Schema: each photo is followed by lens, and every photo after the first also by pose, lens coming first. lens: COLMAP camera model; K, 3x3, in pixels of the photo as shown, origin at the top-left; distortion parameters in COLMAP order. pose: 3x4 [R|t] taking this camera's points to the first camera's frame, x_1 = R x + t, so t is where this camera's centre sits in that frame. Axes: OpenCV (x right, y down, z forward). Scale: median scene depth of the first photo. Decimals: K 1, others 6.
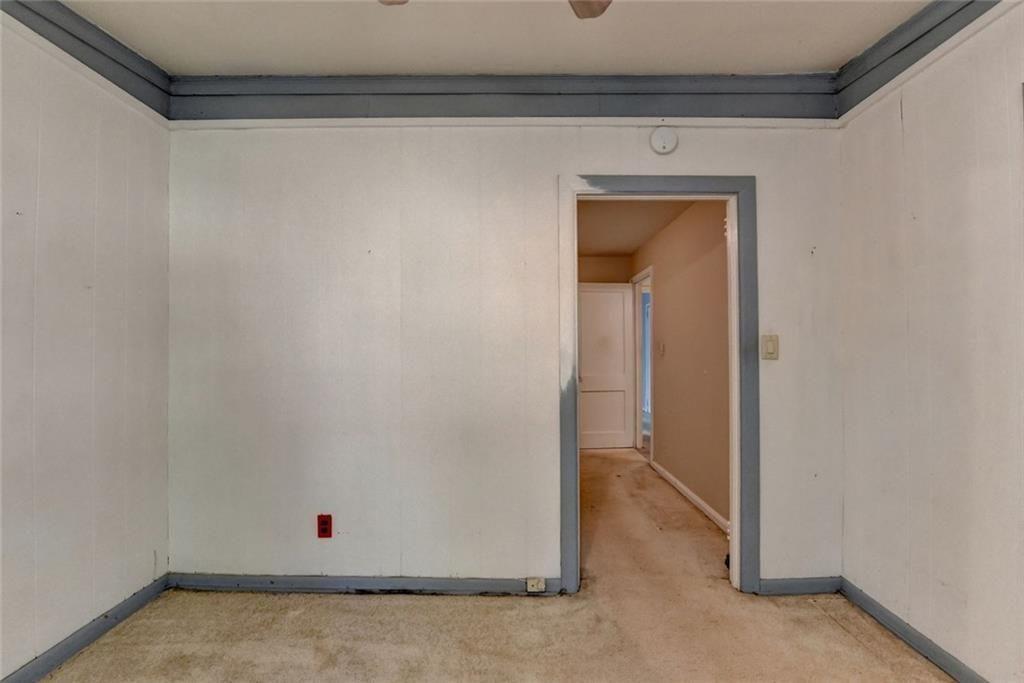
lens RADIAL K [[445.7, 0, 518.2], [0, 445.7, 342.1], [0, 0, 1]] dist [-0.001249, -0.000547]
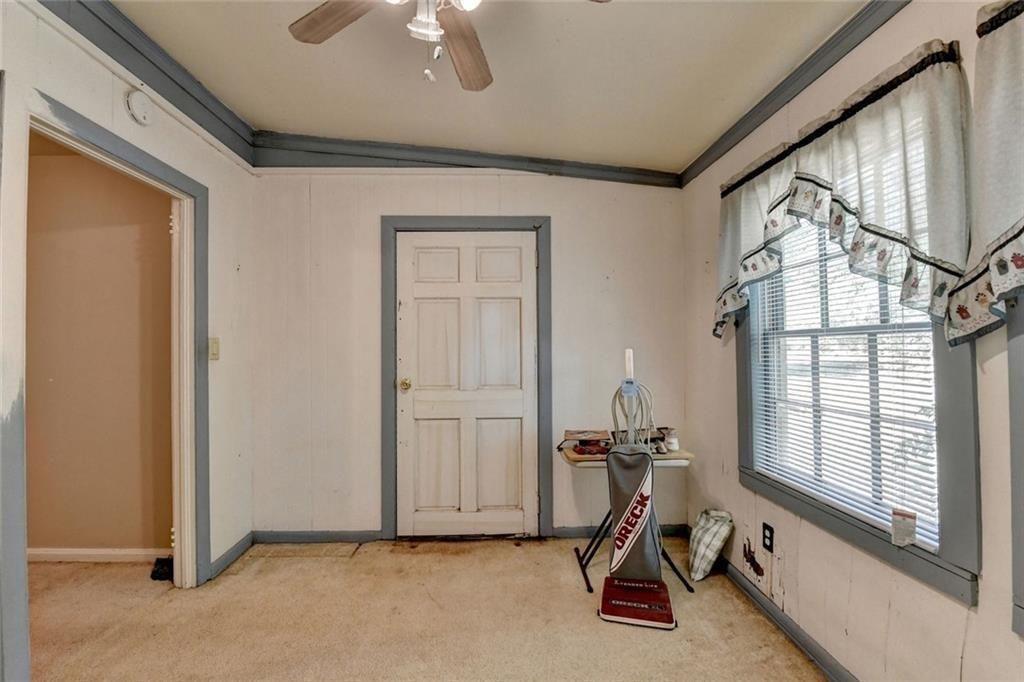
lens RADIAL K [[436.7, 0, 504.0], [0, 436.7, 345.0], [0, 0, 1]] dist [-0.000384, -0.000109]
pose [[-0.021580, 0.007819, 0.999737, -0.529421], [-0.004688, 0.999958, -0.007922, 0.007636], [-0.999756, -0.004857, -0.021543, 0.318335]]
